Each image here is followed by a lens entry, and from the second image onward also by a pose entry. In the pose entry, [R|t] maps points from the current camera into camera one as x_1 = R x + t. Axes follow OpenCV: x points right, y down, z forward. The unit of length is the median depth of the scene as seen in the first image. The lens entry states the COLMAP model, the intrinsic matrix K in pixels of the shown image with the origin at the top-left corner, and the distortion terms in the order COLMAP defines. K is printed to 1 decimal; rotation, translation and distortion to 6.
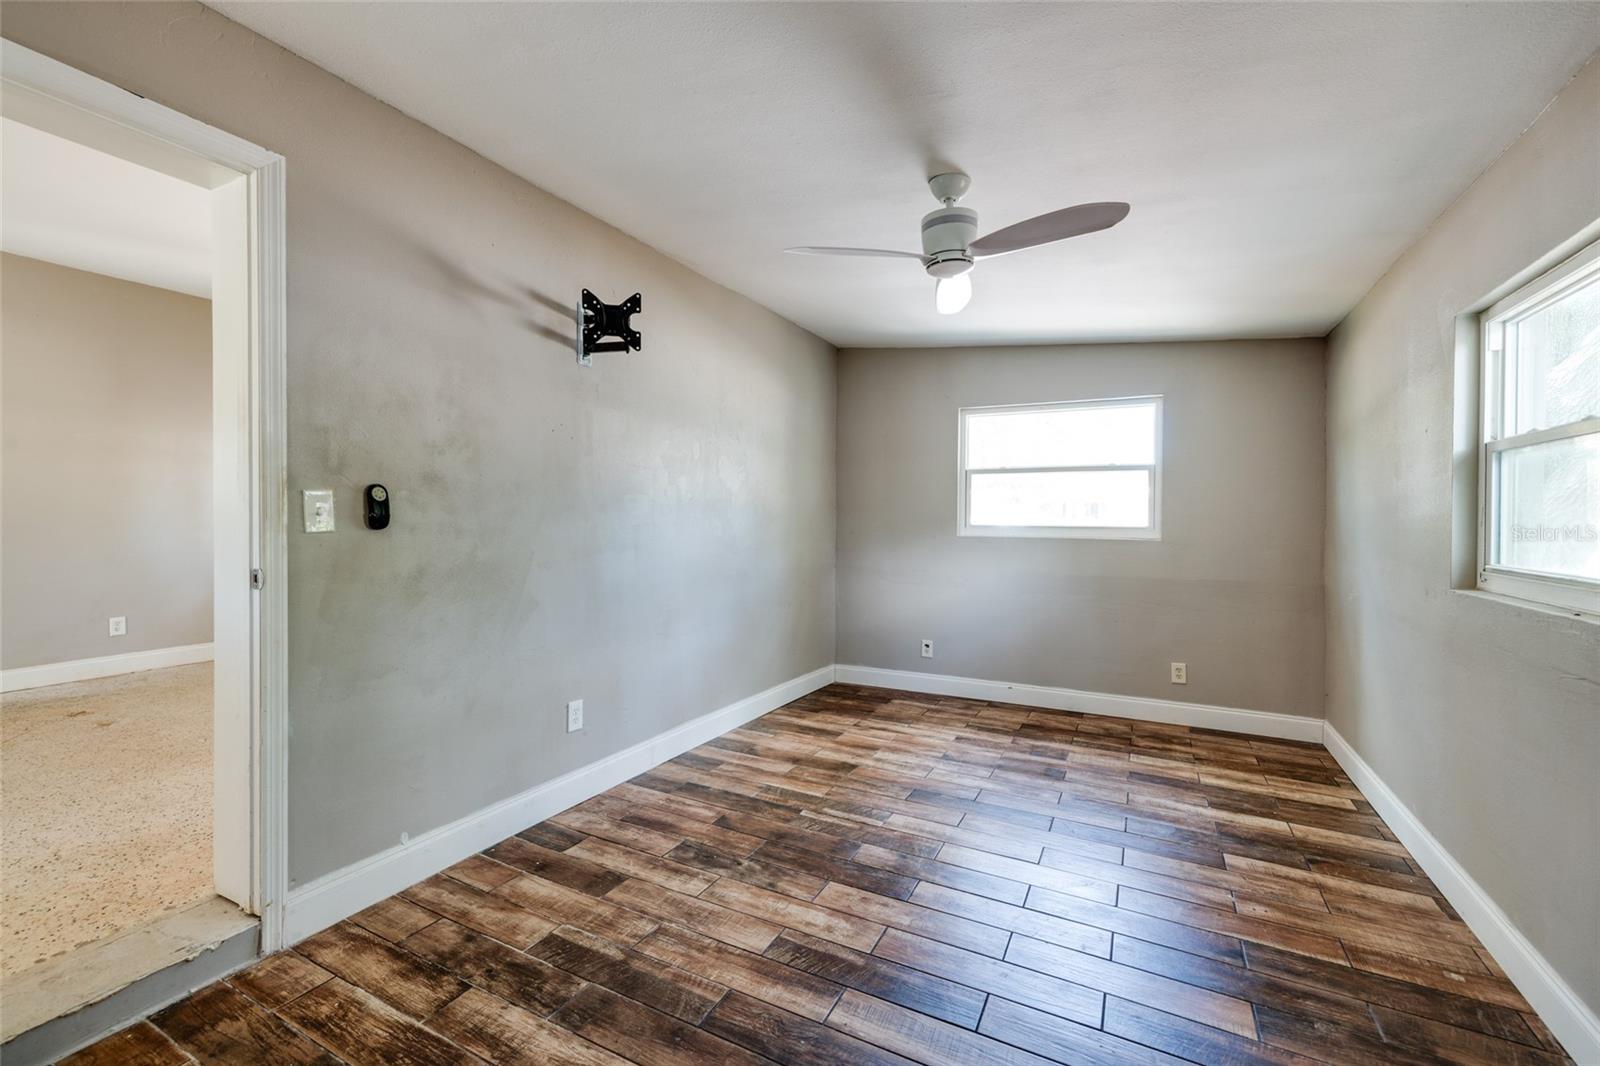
lens RADIAL K [[672.8, 0, 800.0], [0, 672.8, 533.0], [0, 0, 1]] dist [0.001004, 0.000272]
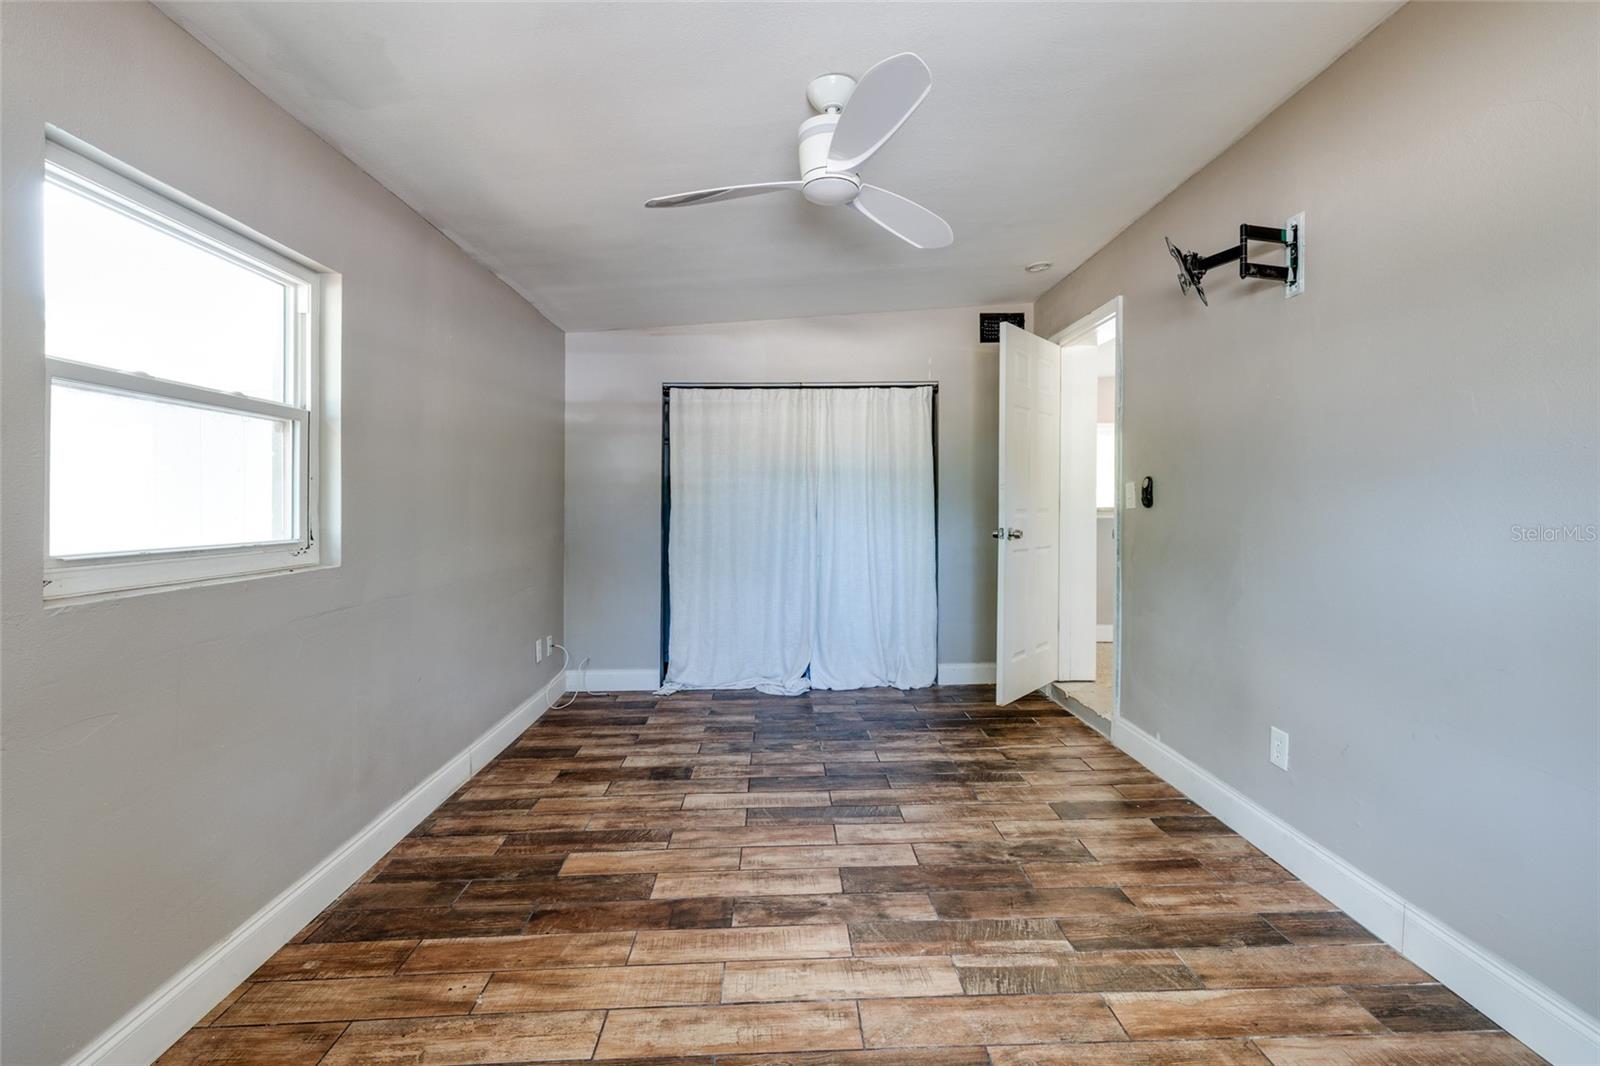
lens RADIAL K [[684.3, 0, 810.0], [0, 684.3, 515.0], [0, 0, 1]] dist [0.000255, 0.000392]
pose [[-0.867058, 0.000965, -0.498206, 0.688382], [-0.015581, 0.999456, 0.029054, -0.021234], [0.497964, 0.032954, -0.866572, 1.790864]]
